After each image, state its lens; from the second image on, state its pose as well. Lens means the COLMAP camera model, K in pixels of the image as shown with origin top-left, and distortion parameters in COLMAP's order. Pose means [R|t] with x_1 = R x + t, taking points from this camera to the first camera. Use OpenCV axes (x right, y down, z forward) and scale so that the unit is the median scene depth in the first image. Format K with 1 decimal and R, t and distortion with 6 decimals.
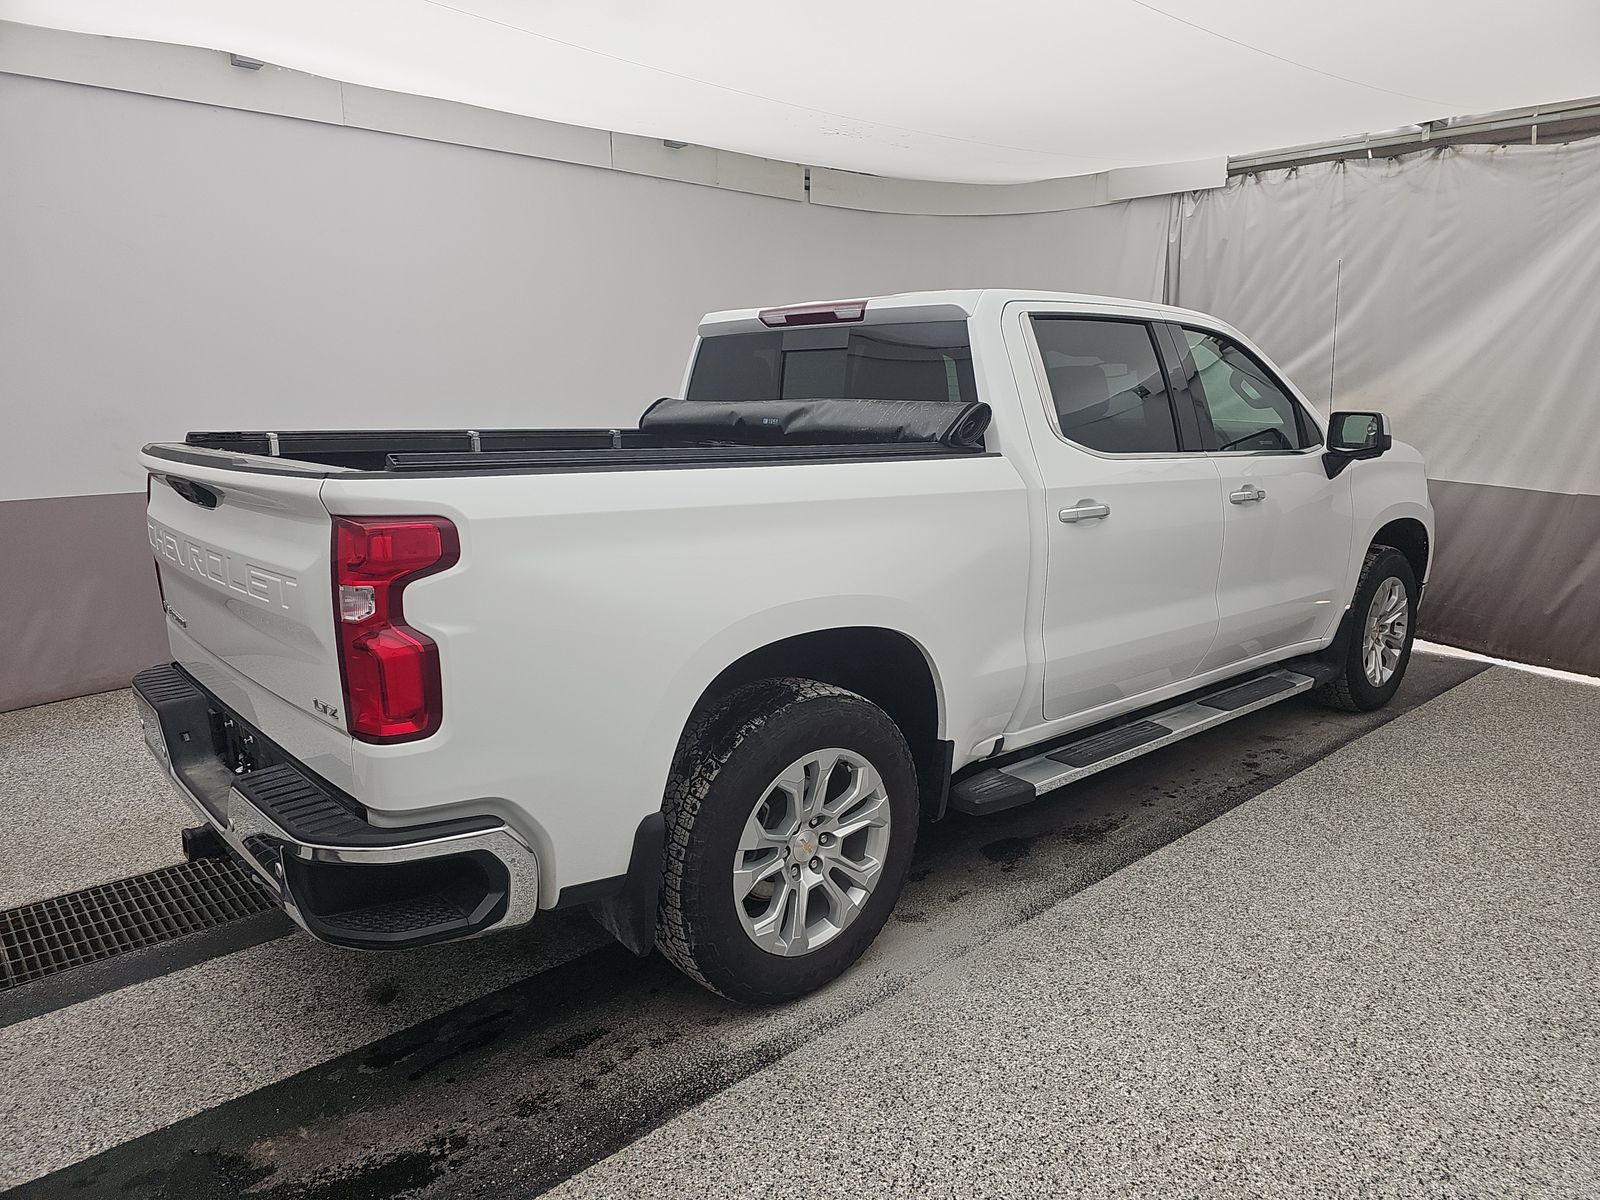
lens RADIAL K [[1074.5, 0, 820.4], [0, 1074.5, 600.8], [0, 0, 1]] dist [0.042712, -0.032823]
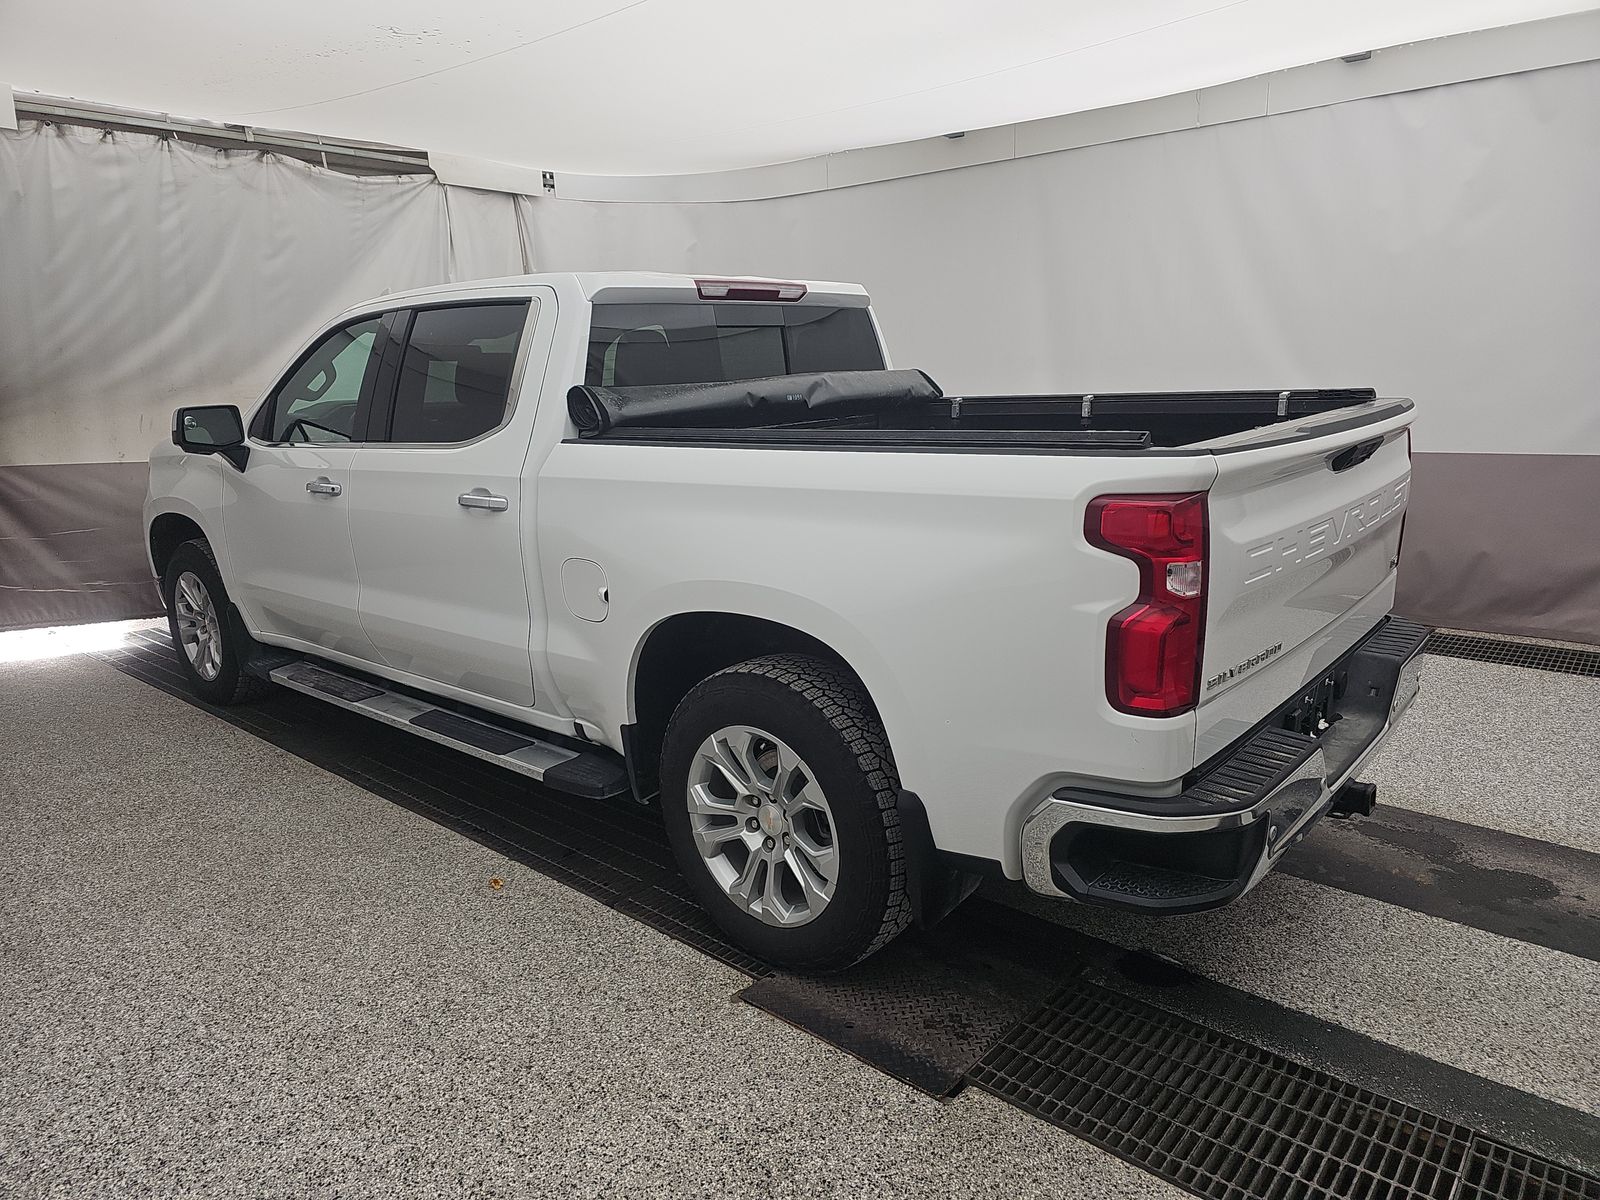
lens RADIAL K [[1065.8, 0, 800.0], [0, 1065.8, 600.0], [0, 0, 1]] dist [0.042216, -0.033742]
pose [[-0.136563, -0.217273, 0.966511, -0.617551], [0.220562, 0.944493, 0.243487, -0.135701], [-0.965766, 0.246427, -0.081061, 0.663711]]
